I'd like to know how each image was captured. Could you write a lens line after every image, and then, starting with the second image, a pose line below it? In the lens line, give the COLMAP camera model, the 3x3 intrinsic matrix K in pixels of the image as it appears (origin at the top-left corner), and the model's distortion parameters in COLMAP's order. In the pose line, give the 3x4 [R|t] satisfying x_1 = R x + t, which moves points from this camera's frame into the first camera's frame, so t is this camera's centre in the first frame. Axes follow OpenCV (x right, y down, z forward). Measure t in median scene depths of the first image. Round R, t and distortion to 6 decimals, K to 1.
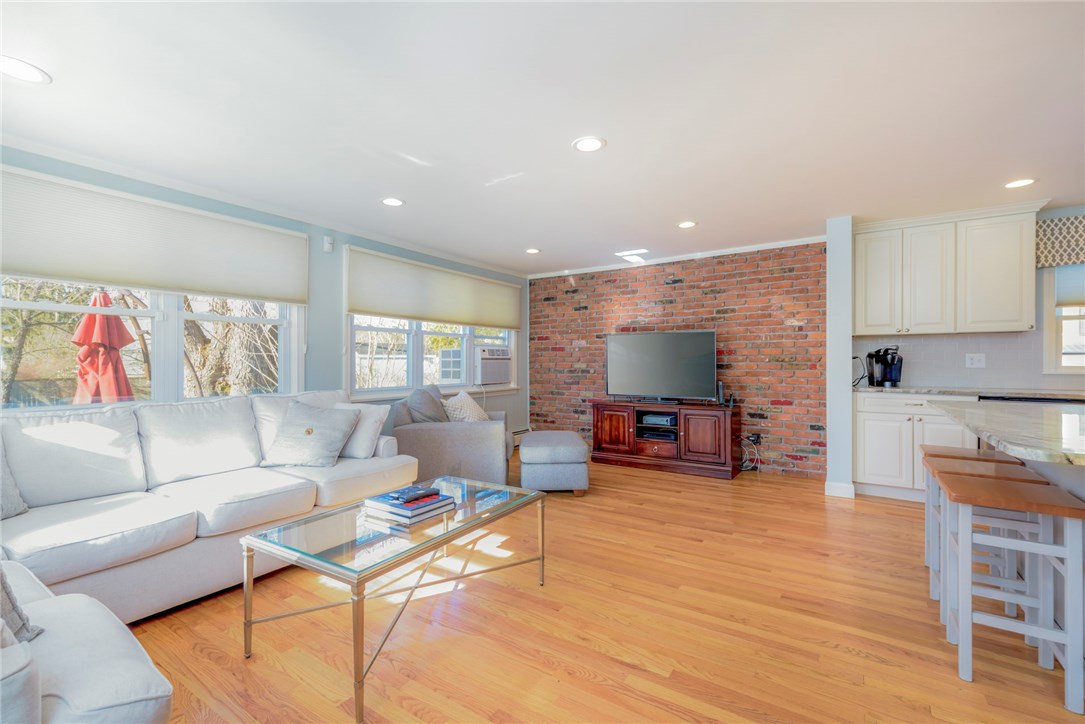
lens RADIAL K [[468.9, 0, 540.5], [0, 468.9, 363.2], [0, 0, 1]] dist [0.011327, -0.000821]
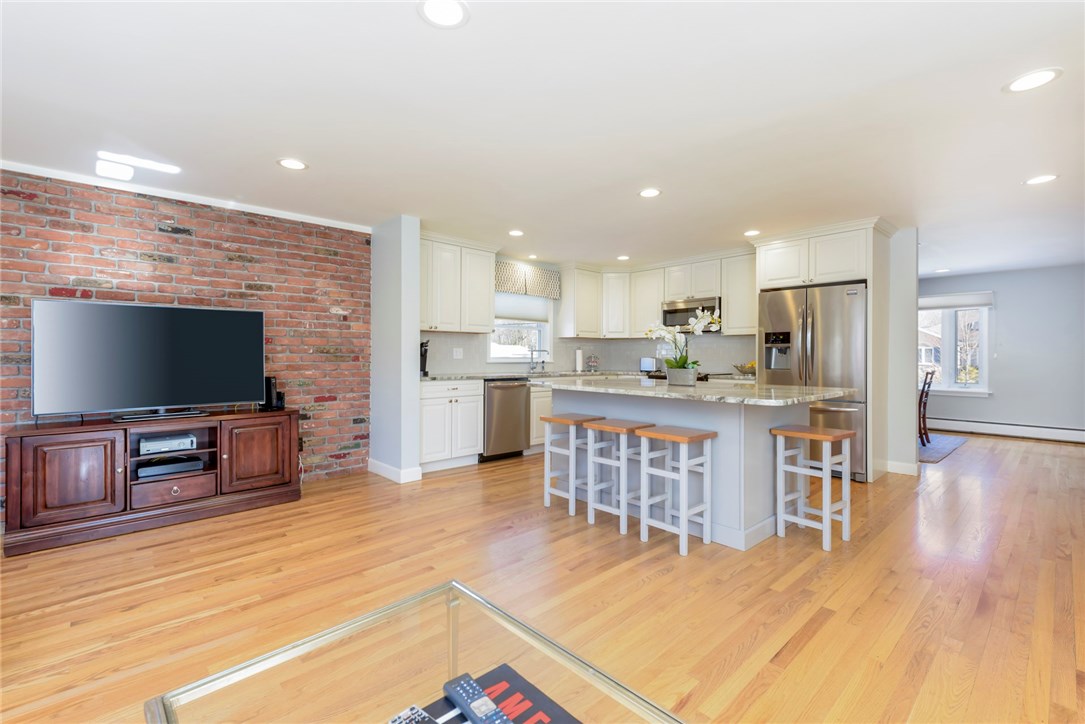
lens RADIAL K [[468.9, 0, 539.8], [0, 468.9, 358.2], [0, 0, 1]] dist [0.011327, -0.000821]
pose [[0.242035, -0.003160, 0.970262, -0.262875], [-0.000377, 0.999994, 0.003351, 0.003138], [-0.970267, -0.001176, 0.242032, 0.389802]]
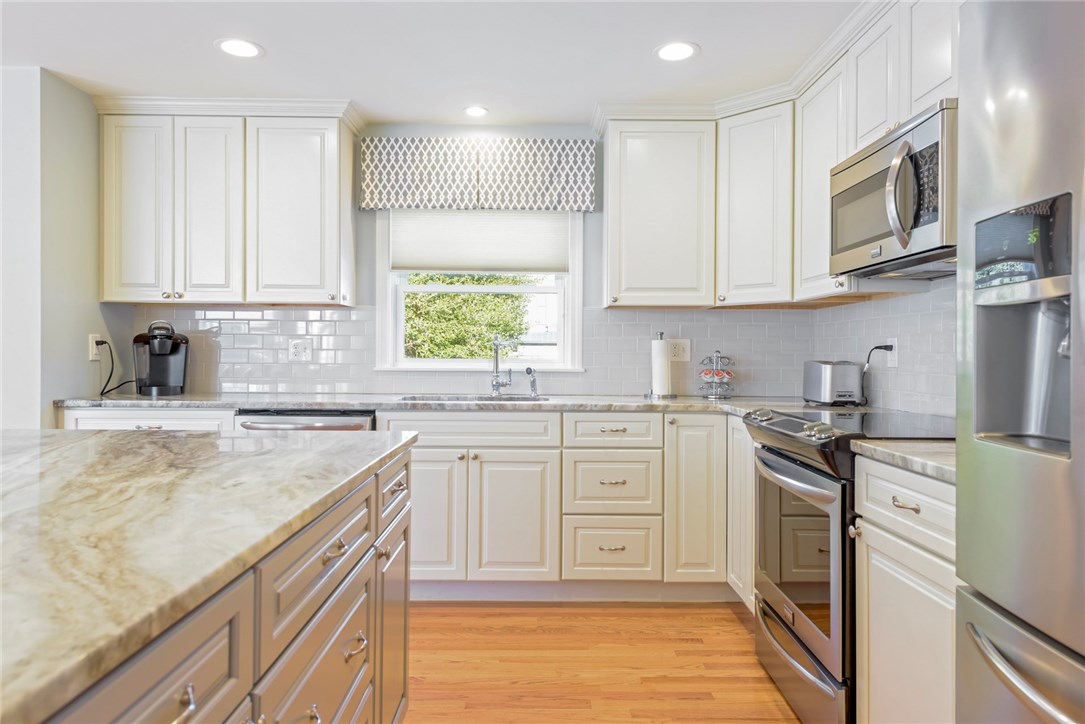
lens RADIAL K [[714.4, 0, 543.6], [0, 714.4, 357.0], [0, 0, 1]] dist [-0.006625, -0.000876]
pose [[0.835896, 0.001052, 0.548886, 0.551897], [-0.002612, 0.999994, 0.002060, 0.001177], [-0.548881, -0.003156, 0.835895, 0.032247]]
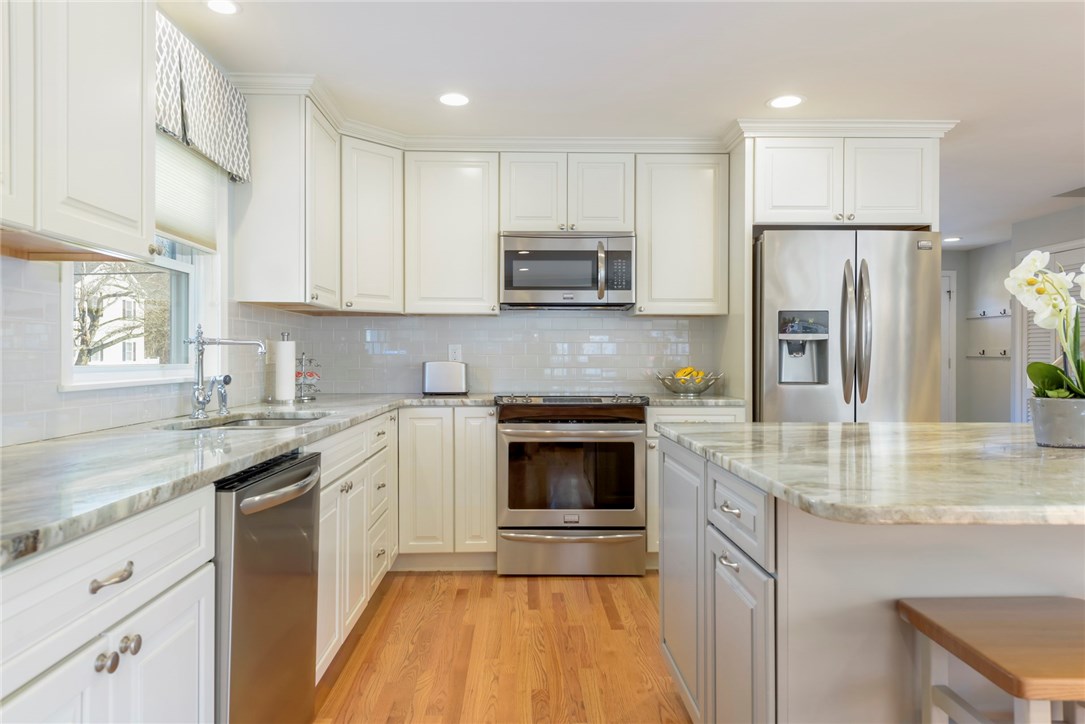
lens RADIAL K [[714.4, 0, 539.8], [0, 714.4, 356.2], [0, 0, 1]] dist [-0.006625, -0.000876]
pose [[-0.573964, -0.004569, 0.818868, 0.344553], [-0.000741, 0.999987, 0.005061, -0.004505], [-0.818880, 0.002298, -0.573960, 0.809746]]
